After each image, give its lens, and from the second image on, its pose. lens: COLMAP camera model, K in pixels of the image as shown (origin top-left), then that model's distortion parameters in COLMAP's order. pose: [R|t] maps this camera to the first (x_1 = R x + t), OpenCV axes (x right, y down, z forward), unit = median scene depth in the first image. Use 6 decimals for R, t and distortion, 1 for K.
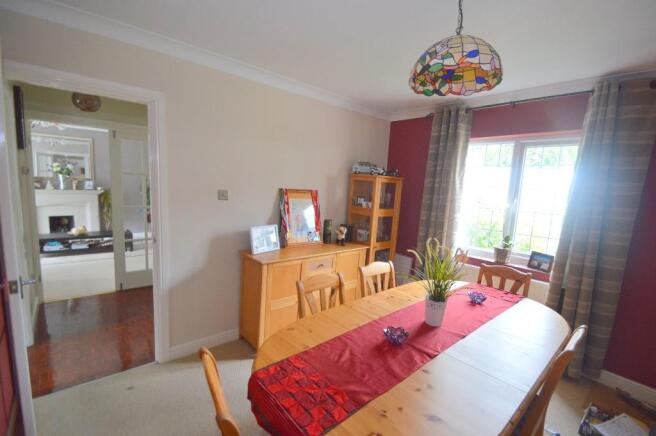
lens RADIAL K [[292.8, 0, 338.2], [0, 292.8, 227.1], [0, 0, 1]] dist [-0.016868, -0.000586]
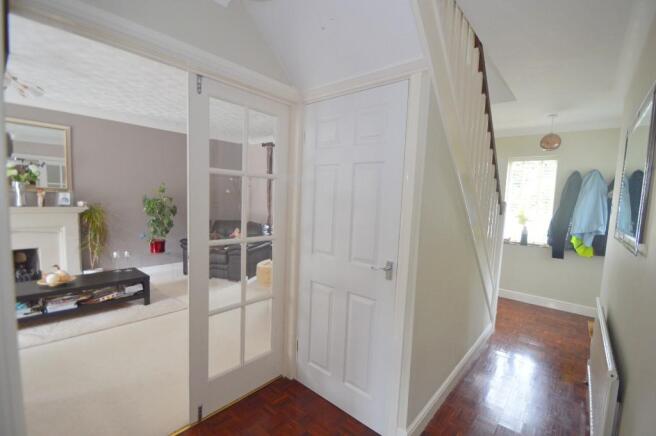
lens RADIAL K [[292.8, 0, 328.2], [0, 292.8, 223.7], [0, 0, 1]] dist [-0.016868, -0.000586]
pose [[0.992510, -0.027616, 0.119004, -0.385142], [0.033100, 0.998467, -0.044353, -0.045699], [-0.117597, 0.047959, 0.991903, 0.325982]]
